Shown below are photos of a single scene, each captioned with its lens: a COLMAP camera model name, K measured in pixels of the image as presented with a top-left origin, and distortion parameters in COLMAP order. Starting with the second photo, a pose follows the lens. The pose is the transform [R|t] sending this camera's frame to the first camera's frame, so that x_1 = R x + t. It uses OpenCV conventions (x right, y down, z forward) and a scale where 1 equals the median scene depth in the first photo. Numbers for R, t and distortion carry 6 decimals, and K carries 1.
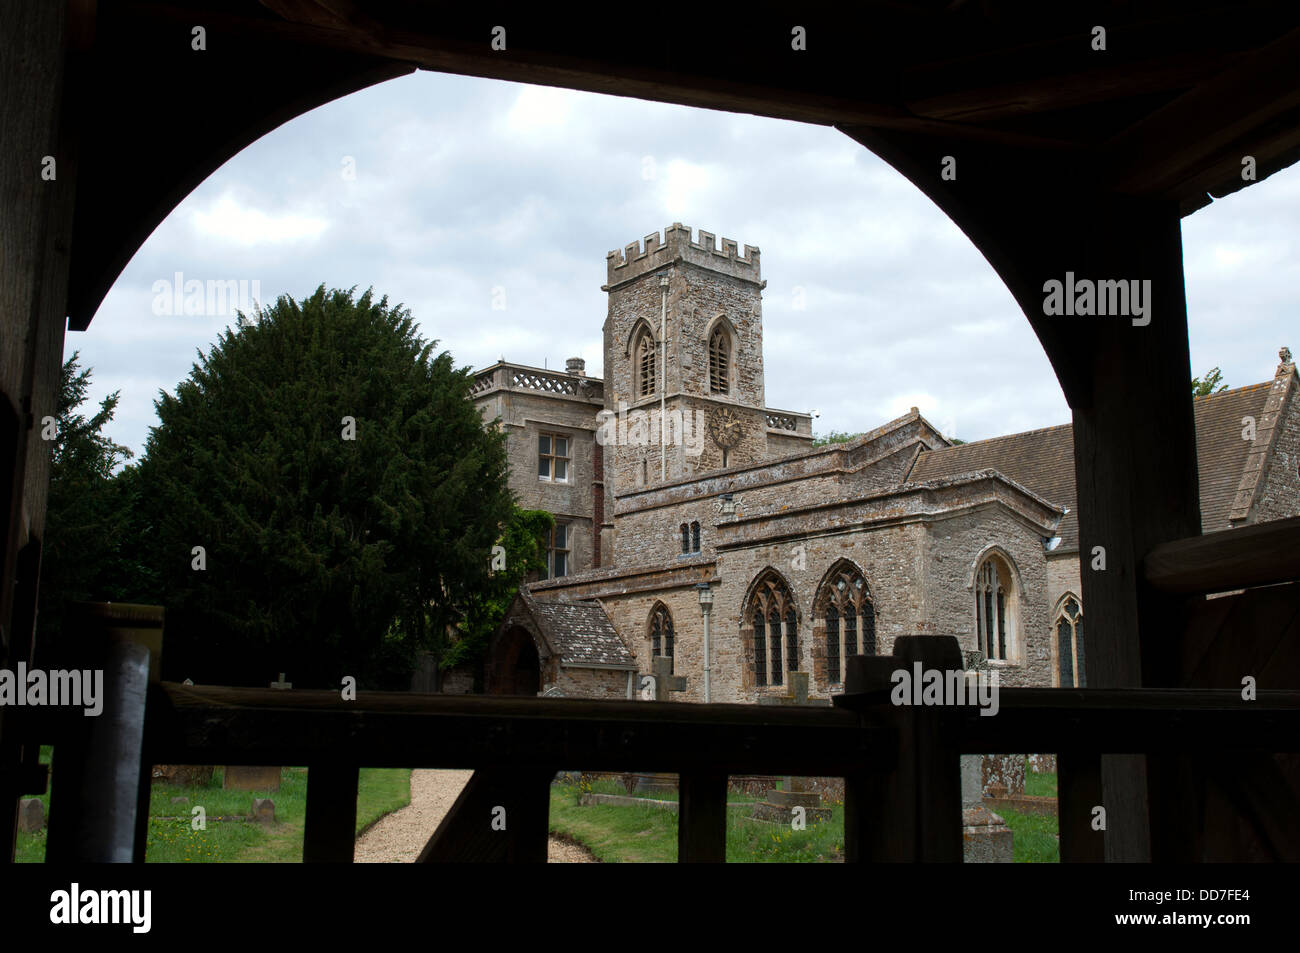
lens RADIAL K [[1580.9, 0, 646.0], [0, 1580.9, 432.8], [0, 0, 1]] dist [-0.015165, -0.014108]
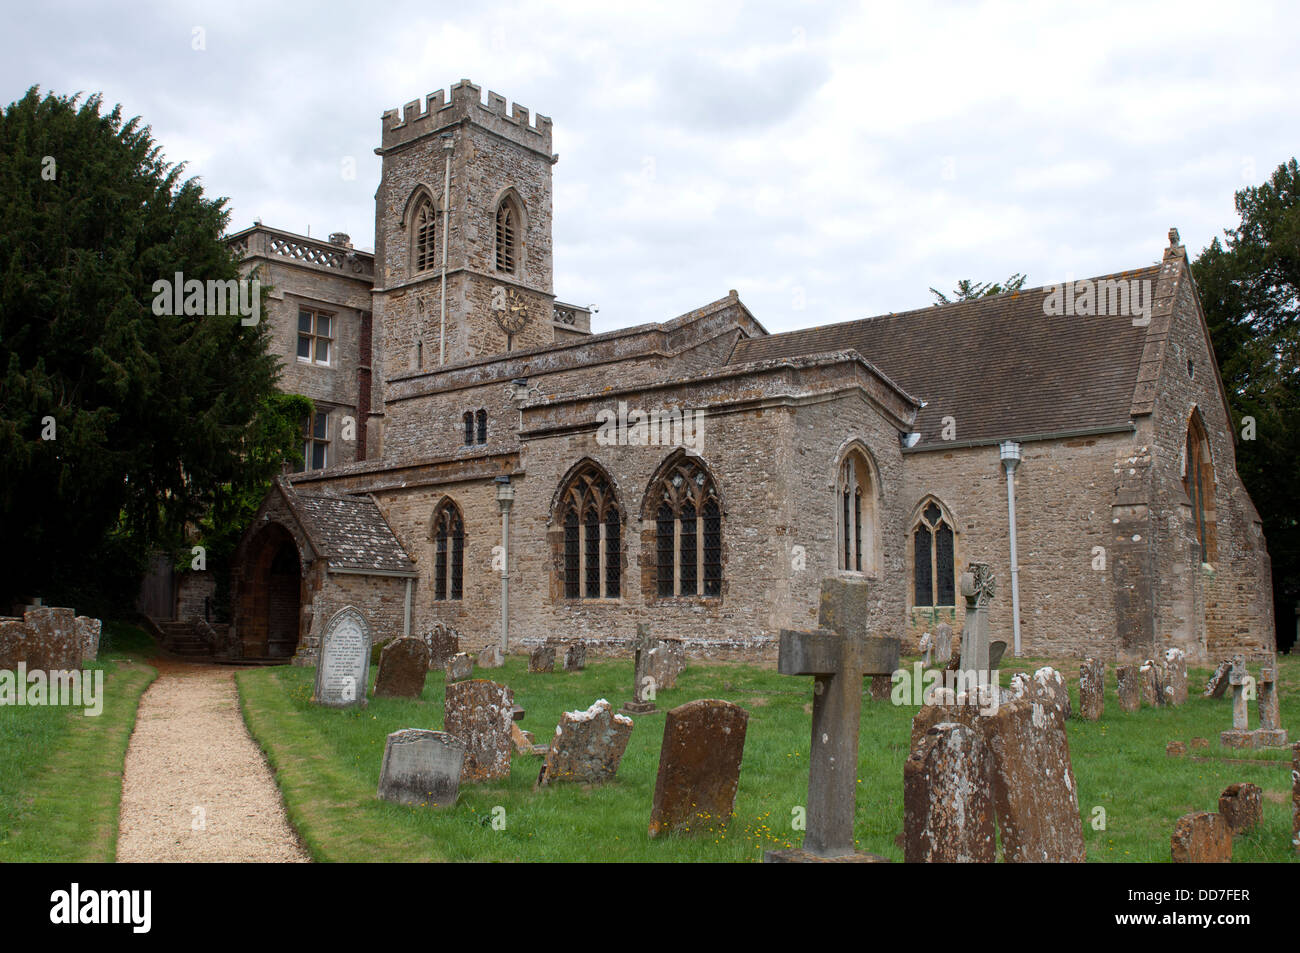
lens RADIAL K [[1385.5, 0, 649.6], [0, 1385.5, 431.5], [0, 0, 1]] dist [-0.037102, -0.004796]
pose [[0.979562, 0.031255, 0.198701, -0.031868], [-0.040768, 0.998201, 0.043966, 0.032094], [-0.196969, -0.051168, 0.979074, 0.235791]]
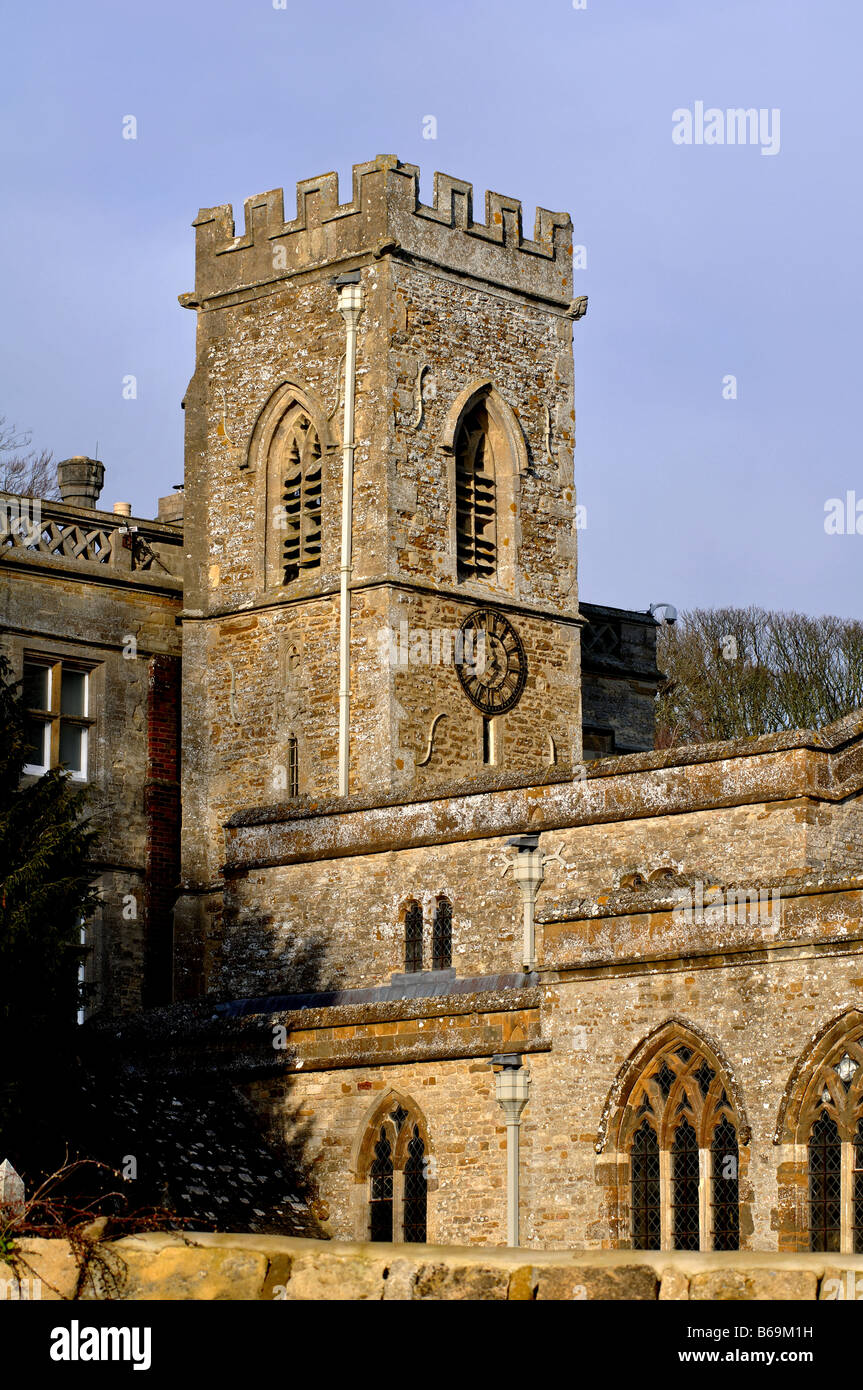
lens RADIAL K [[4750.3, 0, 431.5], [0, 4750.3, 695.0], [0, 0, 1]] dist [-0.090563, -1.085140]
pose [[0.992313, 0.027651, 0.120622, -0.130716], [-0.032309, 0.998799, 0.036838, -0.045465], [-0.119459, -0.040452, 0.992015, -0.256747]]
